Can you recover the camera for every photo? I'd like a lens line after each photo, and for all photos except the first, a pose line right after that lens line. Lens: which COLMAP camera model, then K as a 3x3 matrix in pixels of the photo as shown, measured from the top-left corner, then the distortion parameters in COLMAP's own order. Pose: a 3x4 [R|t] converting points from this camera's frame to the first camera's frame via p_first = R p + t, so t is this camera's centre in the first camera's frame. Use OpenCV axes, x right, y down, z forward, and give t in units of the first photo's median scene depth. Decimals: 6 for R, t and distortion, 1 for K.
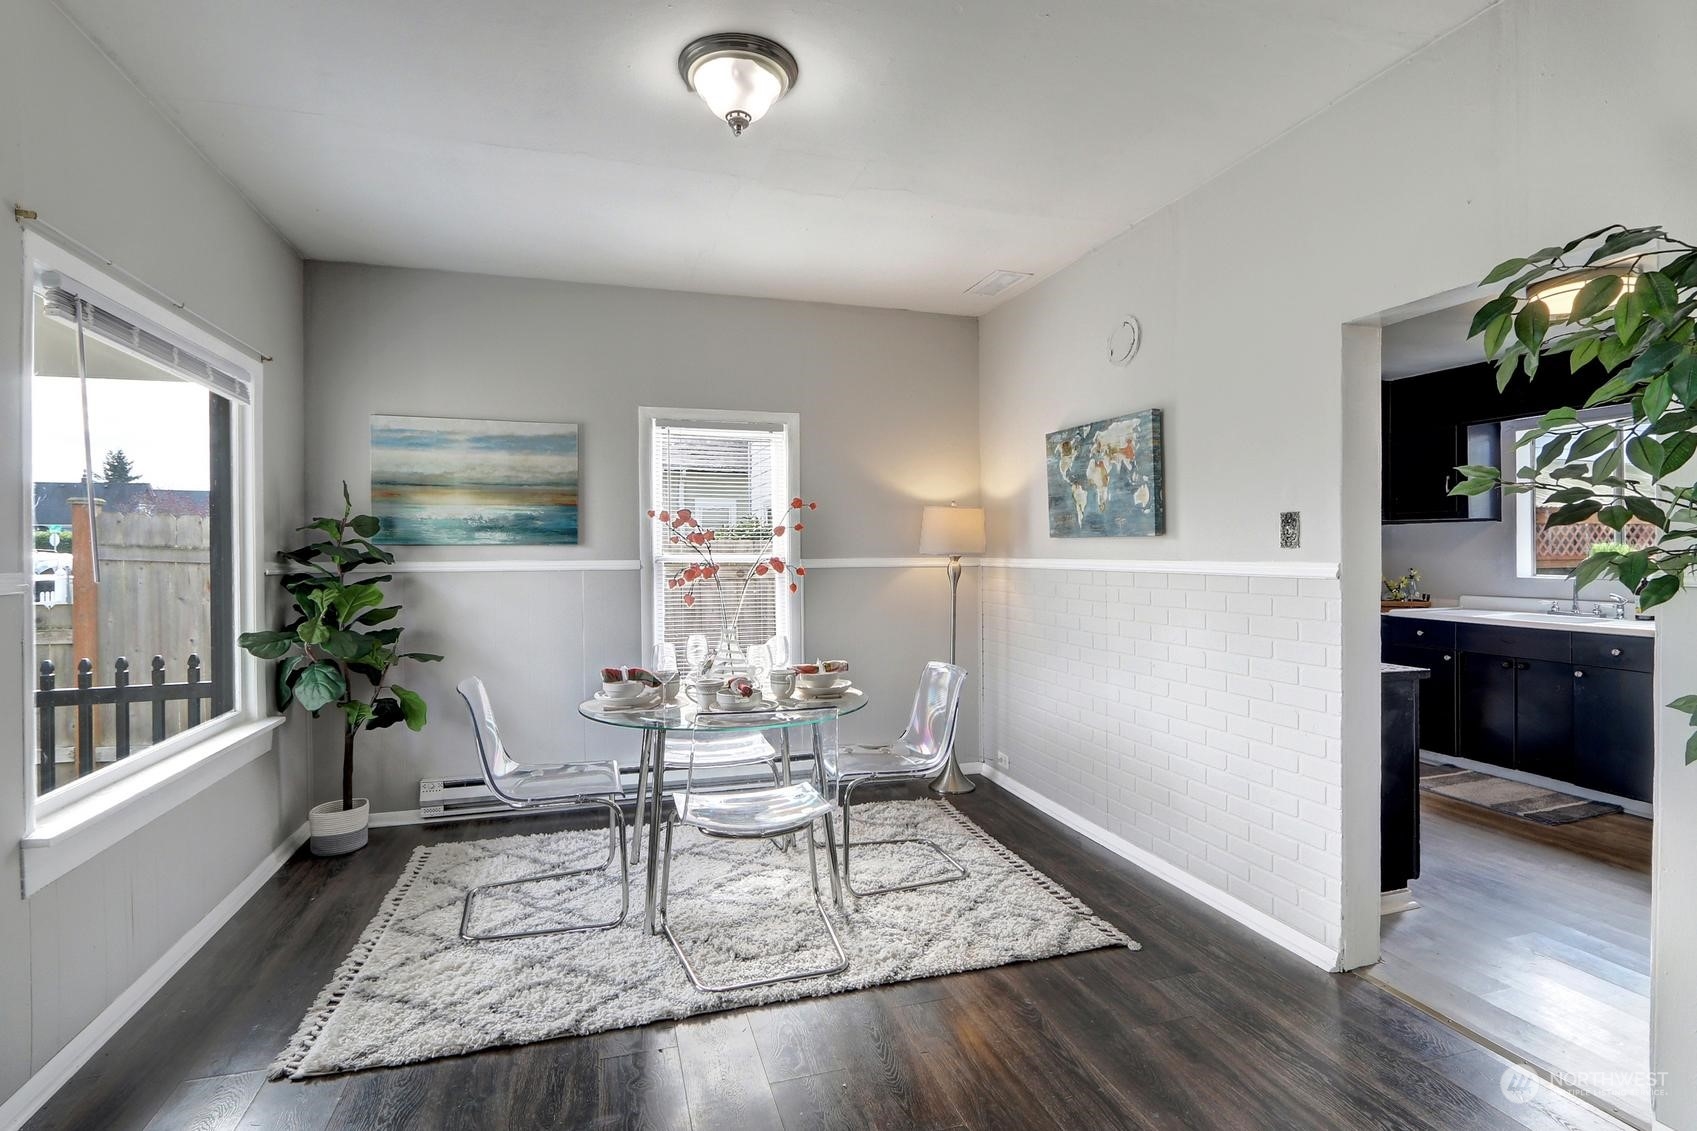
lens RADIAL K [[807.6, 0, 843.4], [0, 807.6, 547.0], [0, 0, 1]] dist [-0.018893, -0.000093]
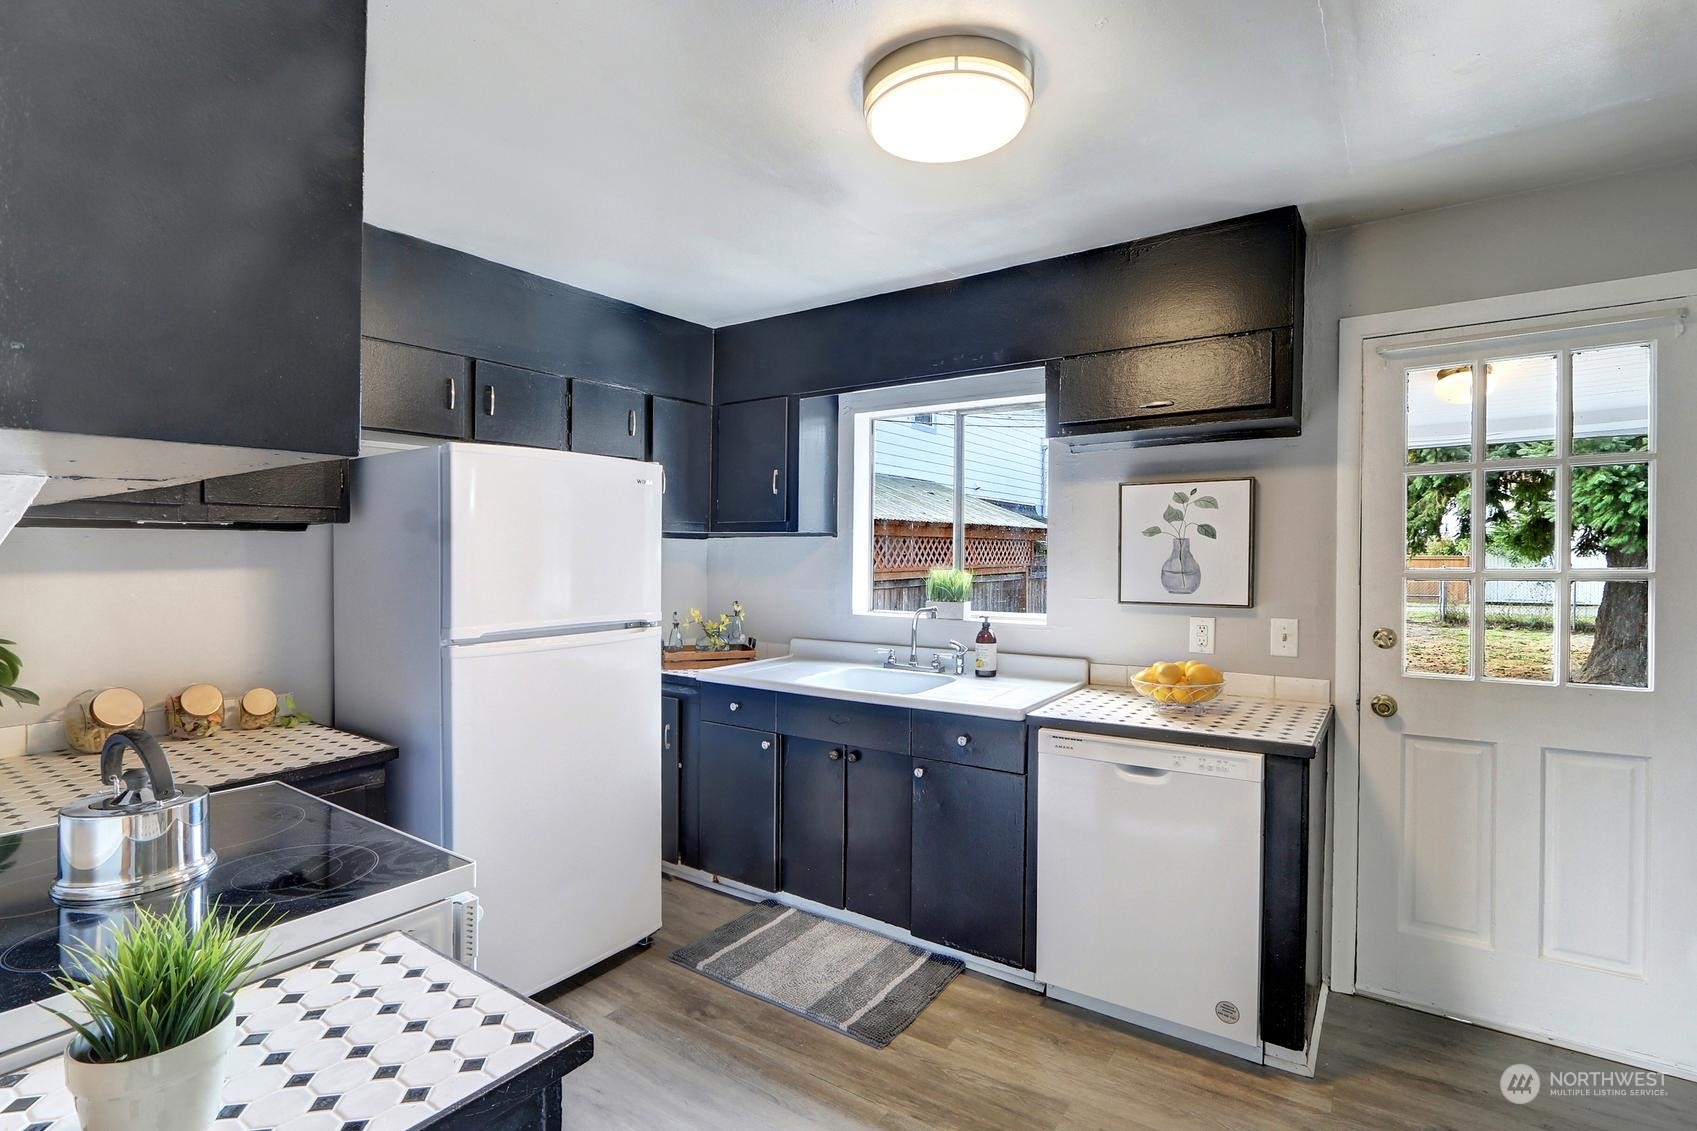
lens RADIAL K [[826.1, 0, 844.7], [0, 826.1, 559.8], [0, 0, 1]] dist [-0.000604, -0.000092]
pose [[0.779674, 0.001112, 0.626185, 0.491205], [-0.011313, 0.999860, 0.012310, -0.029798], [-0.626084, -0.016681, 0.779578, 0.556124]]
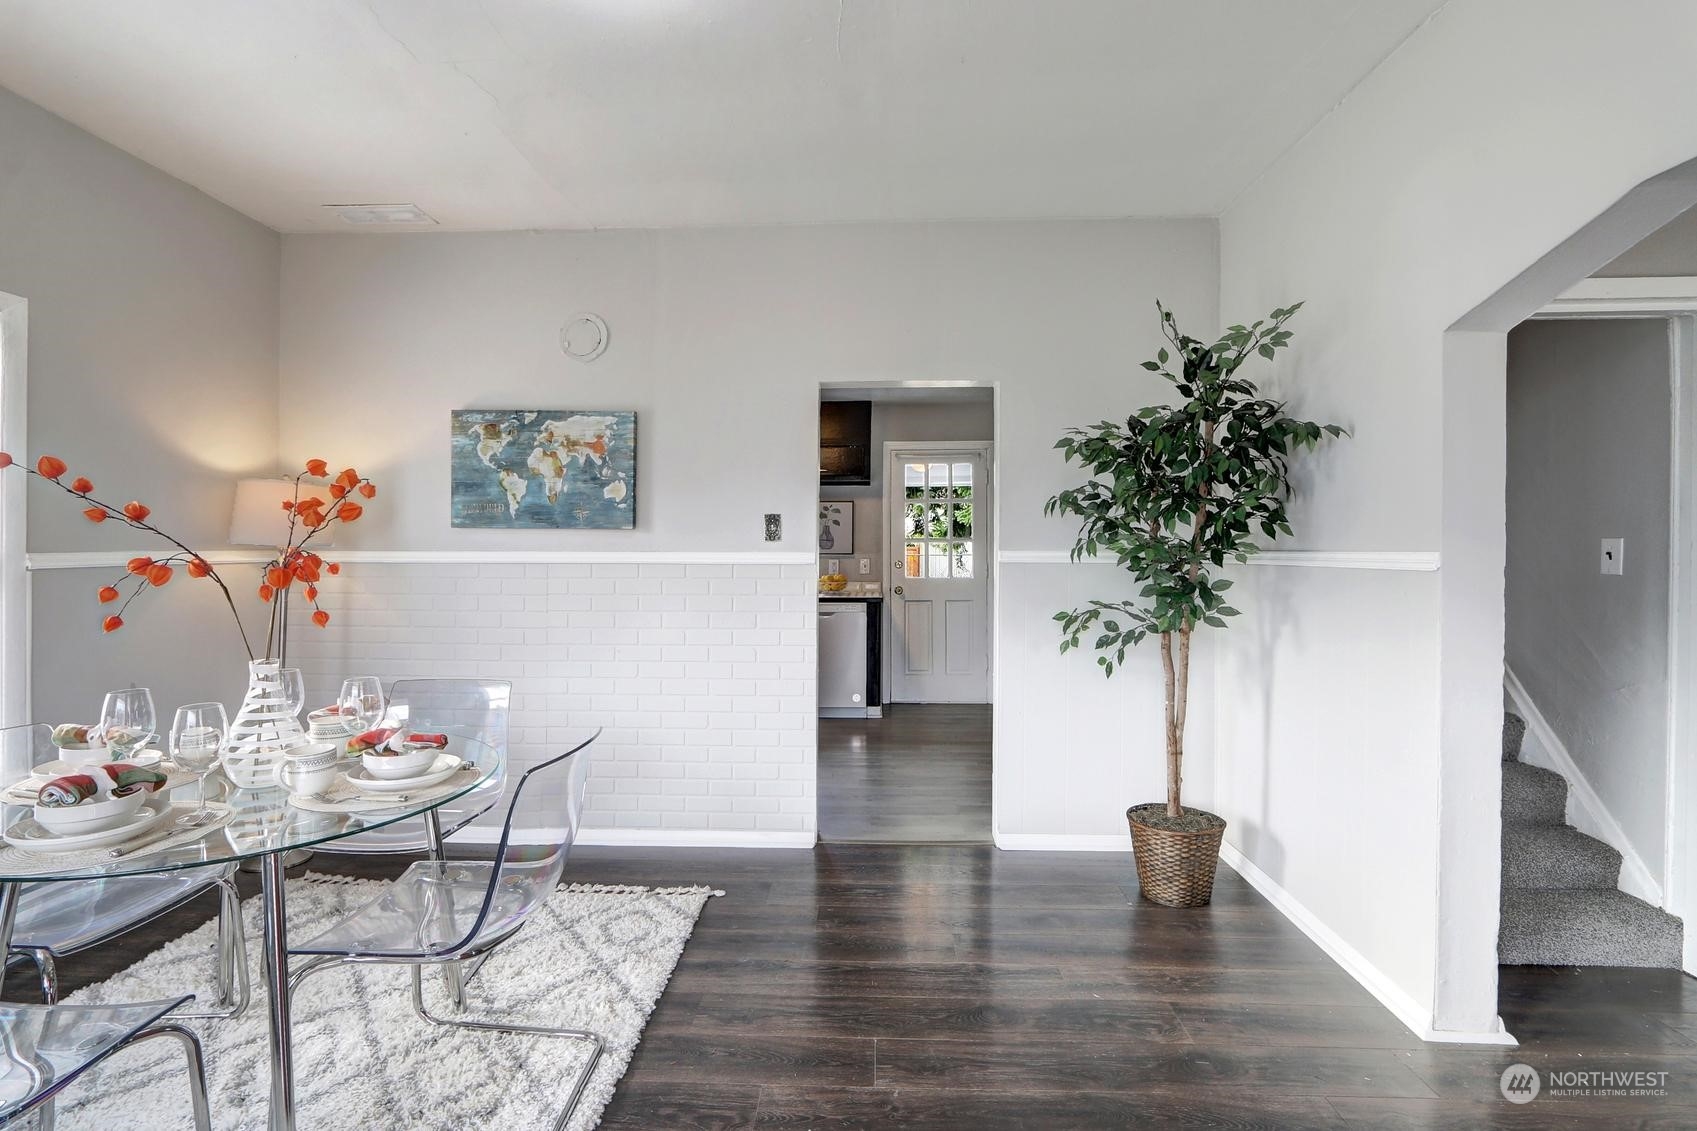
lens RADIAL K [[807.6, 0, 843.4], [0, 807.6, 547.0], [0, 0, 1]] dist [-0.018893, -0.000093]
pose [[0.333482, 0.006090, 0.942737, -0.467350], [-0.008055, 0.999961, -0.003610, 0.010154], [-0.942722, -0.006390, 0.333518, 0.326564]]
